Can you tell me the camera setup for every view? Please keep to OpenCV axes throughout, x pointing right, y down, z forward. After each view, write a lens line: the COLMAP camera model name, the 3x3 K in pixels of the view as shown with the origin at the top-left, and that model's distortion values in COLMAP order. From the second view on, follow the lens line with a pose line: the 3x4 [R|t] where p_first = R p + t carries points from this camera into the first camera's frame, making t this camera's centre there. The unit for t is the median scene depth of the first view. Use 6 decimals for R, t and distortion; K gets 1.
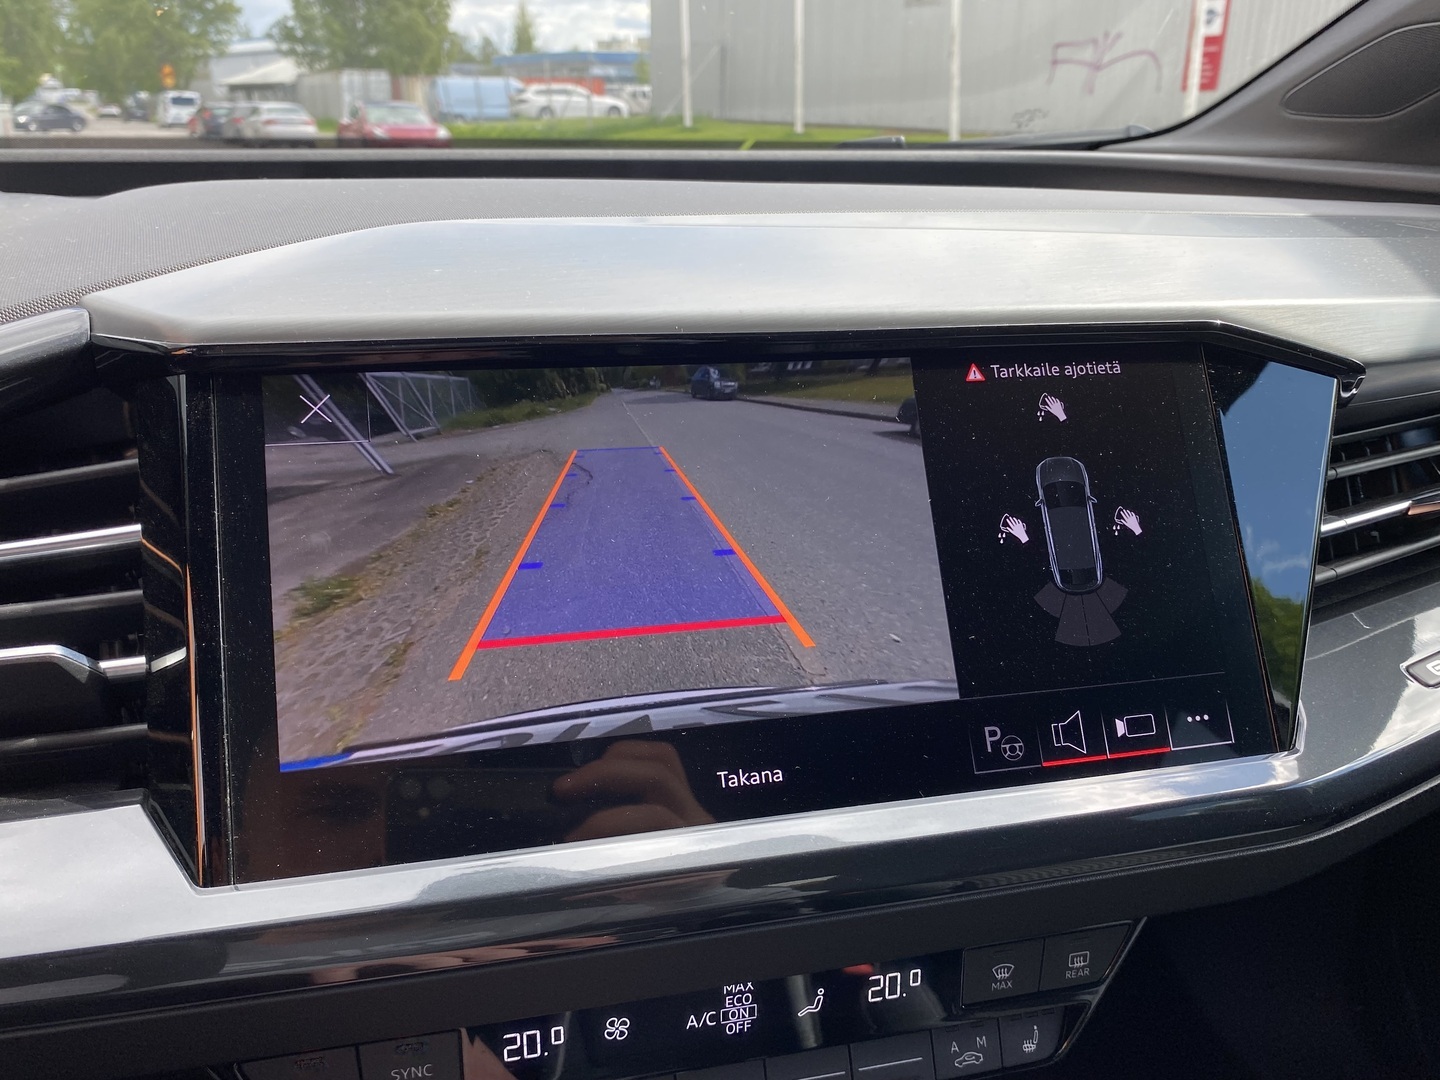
lens RADIAL K [[1233.1, 0, 699.2], [0, 1233.1, 547.0], [0, 0, 1]] dist [0.055261, -0.117236]
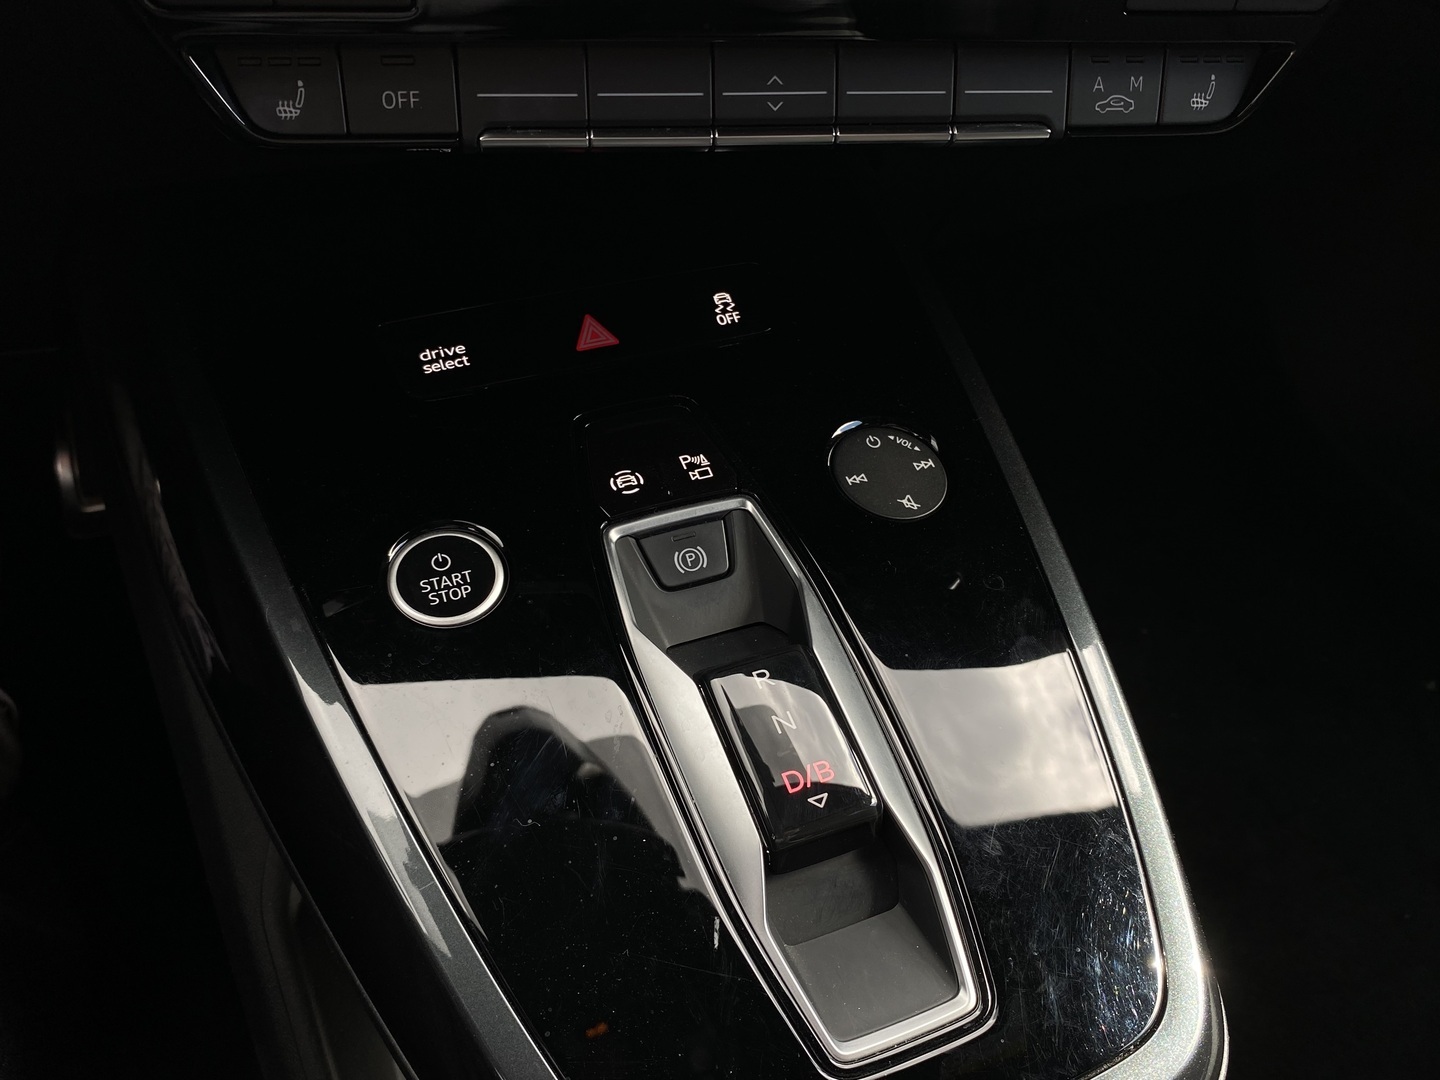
lens RADIAL K [[1233.1, 0, 687.2], [0, 1233.1, 537.0], [0, 0, 1]] dist [0.055261, -0.117236]
pose [[0.994073, 0.098319, -0.046395, 0.027064], [-0.071263, 0.911582, 0.404894, 0.391829], [0.082102, -0.399188, 0.913186, 0.220155]]
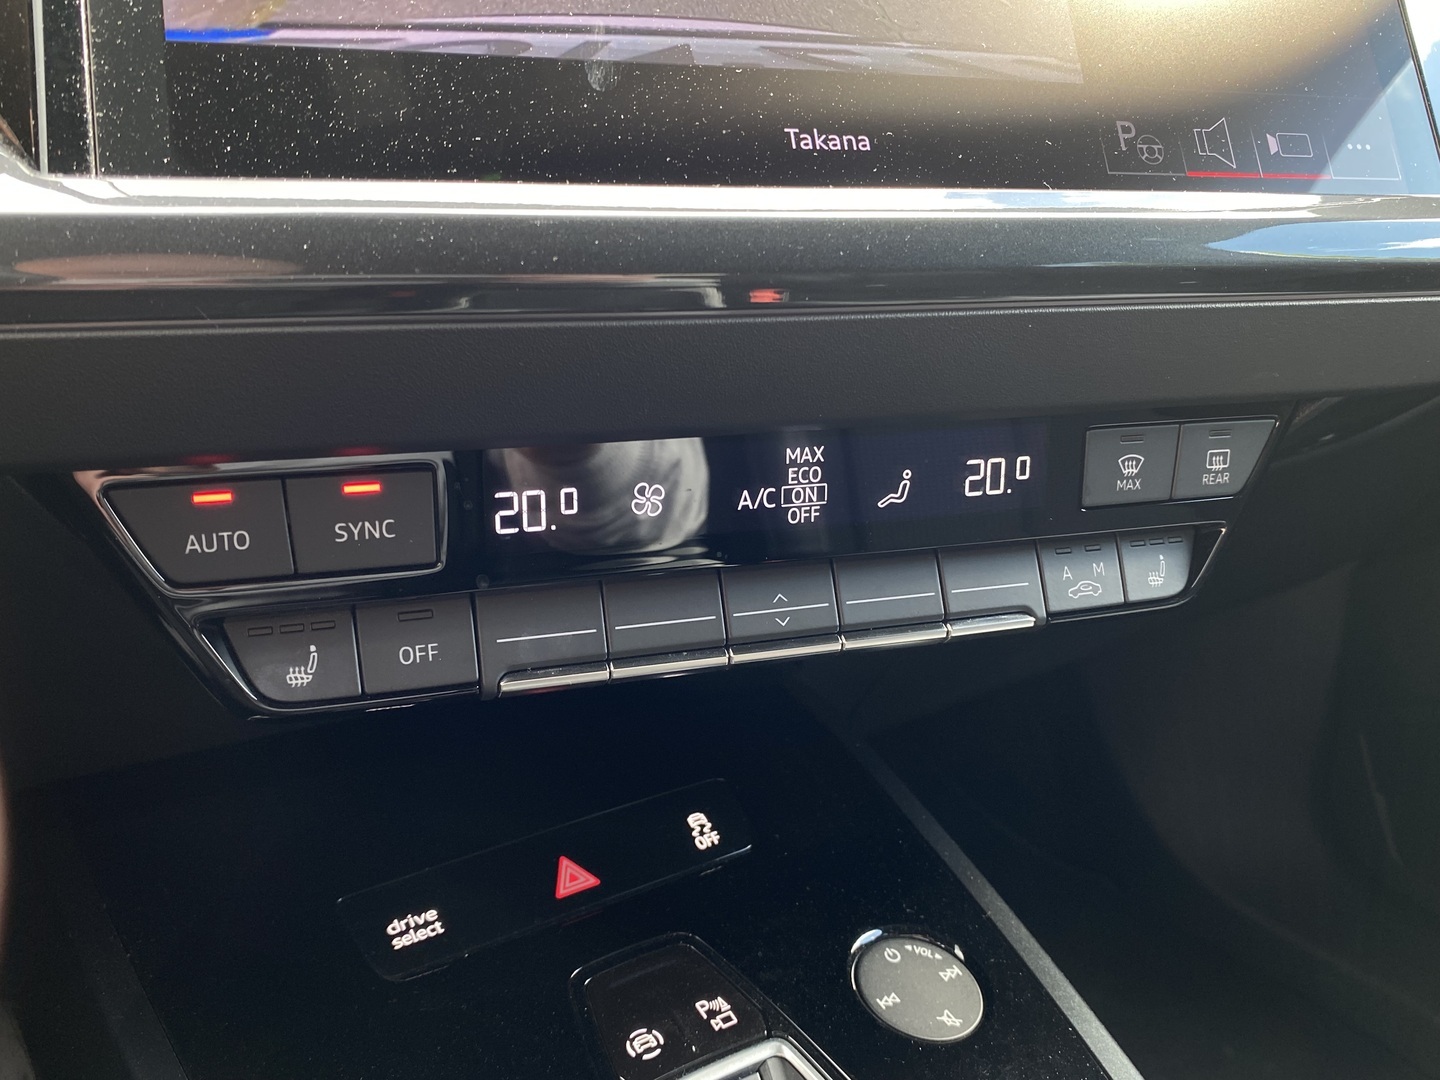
lens RADIAL K [[1233.1, 0, 676.2], [0, 1233.1, 540.5], [0, 0, 1]] dist [0.055261, -0.117236]
pose [[0.995716, -0.017108, 0.090866, -0.113303], [0.017112, 0.999853, 0.000736, 0.402927], [-0.090865, 0.000822, 0.995863, 0.268779]]
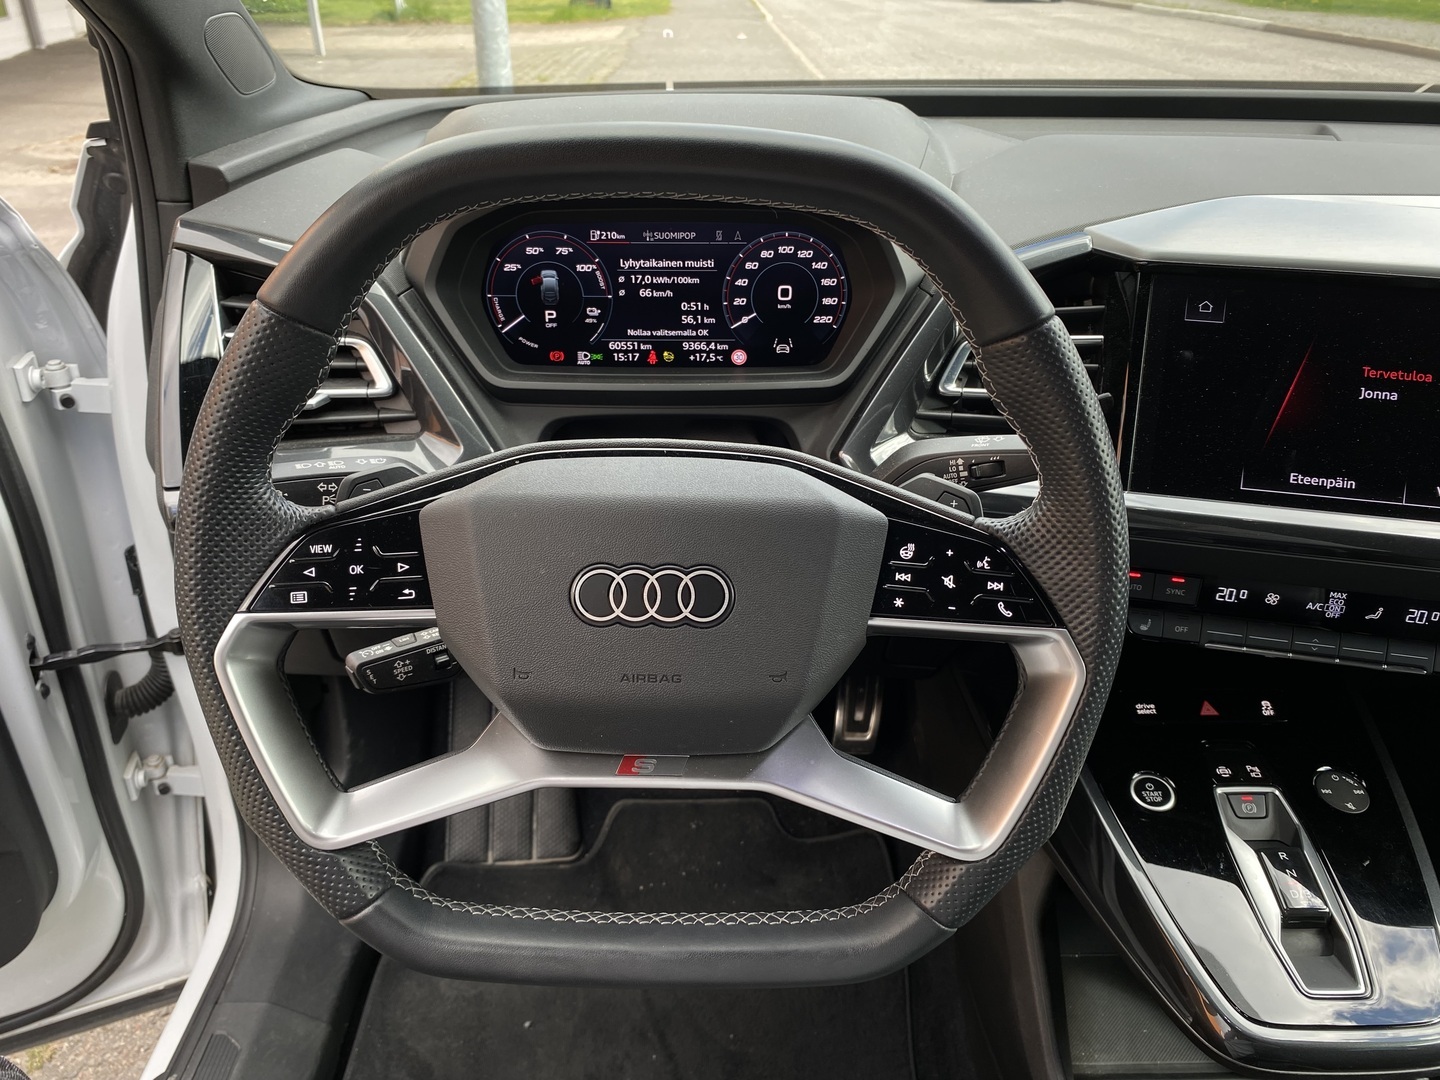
lens RADIAL K [[1094.0, 0, 711.2], [0, 1094.0, 546.1], [0, 0, 1]] dist [0.022504, -0.018738]
pose [[0.894348, 0.214694, -0.392490, -0.206131], [-0.147917, 0.969889, 0.193483, 0.067739], [0.422212, -0.114985, 0.899175, -1.124967]]
